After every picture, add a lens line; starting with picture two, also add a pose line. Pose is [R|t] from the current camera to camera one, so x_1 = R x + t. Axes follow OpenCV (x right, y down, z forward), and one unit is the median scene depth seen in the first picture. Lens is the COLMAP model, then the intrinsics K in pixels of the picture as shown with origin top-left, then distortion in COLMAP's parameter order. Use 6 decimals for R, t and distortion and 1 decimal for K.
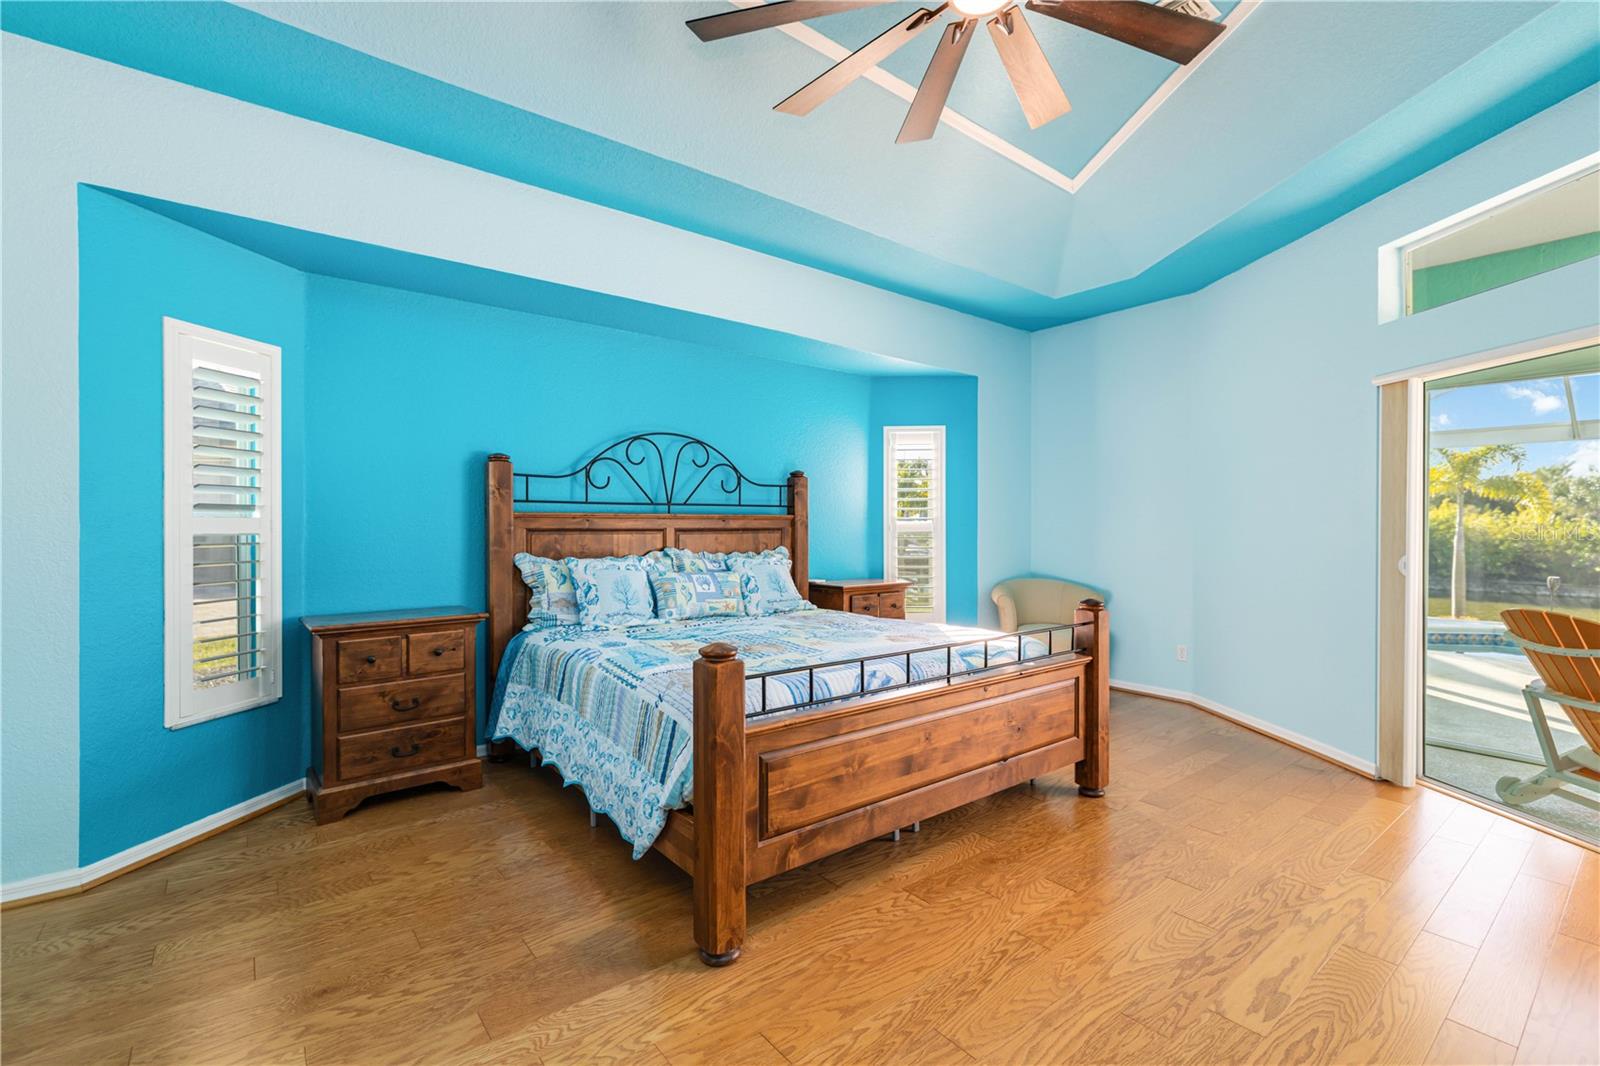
lens RADIAL K [[710.1, 0, 795.7], [0, 710.1, 525.4], [0, 0, 1]] dist [0.000498, -0.000460]
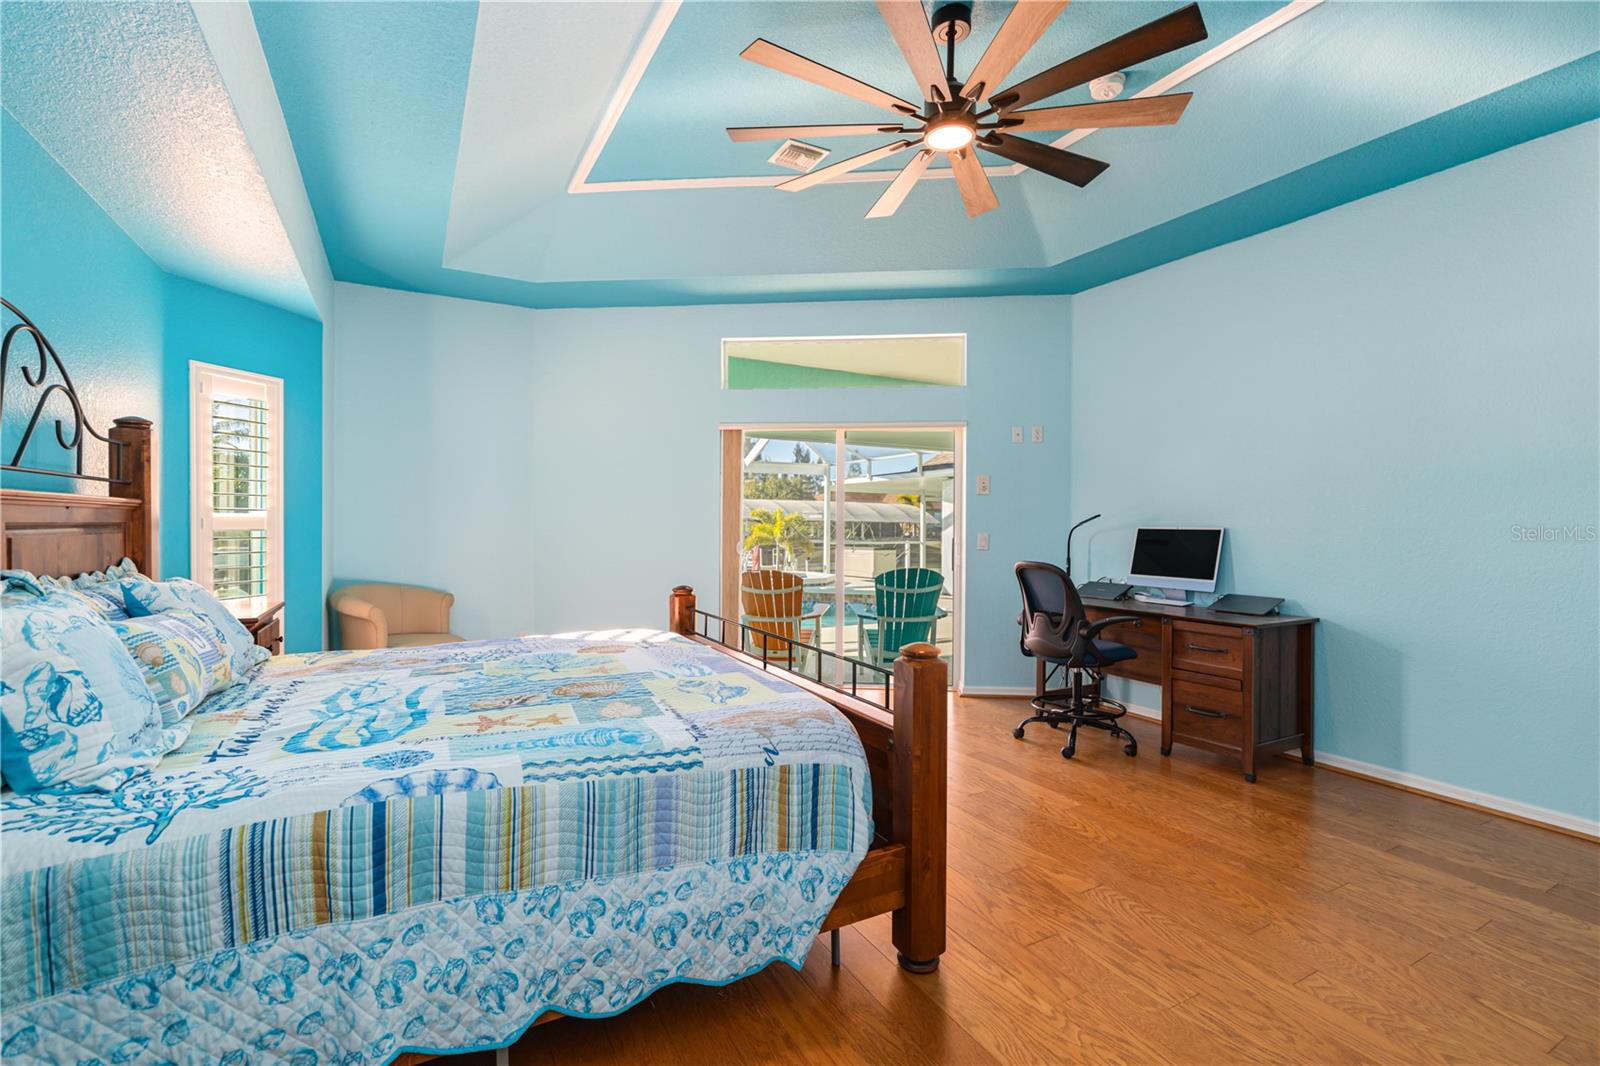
lens RADIAL K [[710.1, 0, 795.7], [0, 710.1, 525.4], [0, 0, 1]] dist [0.000498, -0.000460]
pose [[0.161784, -0.001729, 0.986825, -0.606281], [-0.005005, 0.999984, 0.002572, 0.001827], [-0.986813, -0.005355, 0.161773, 0.561167]]
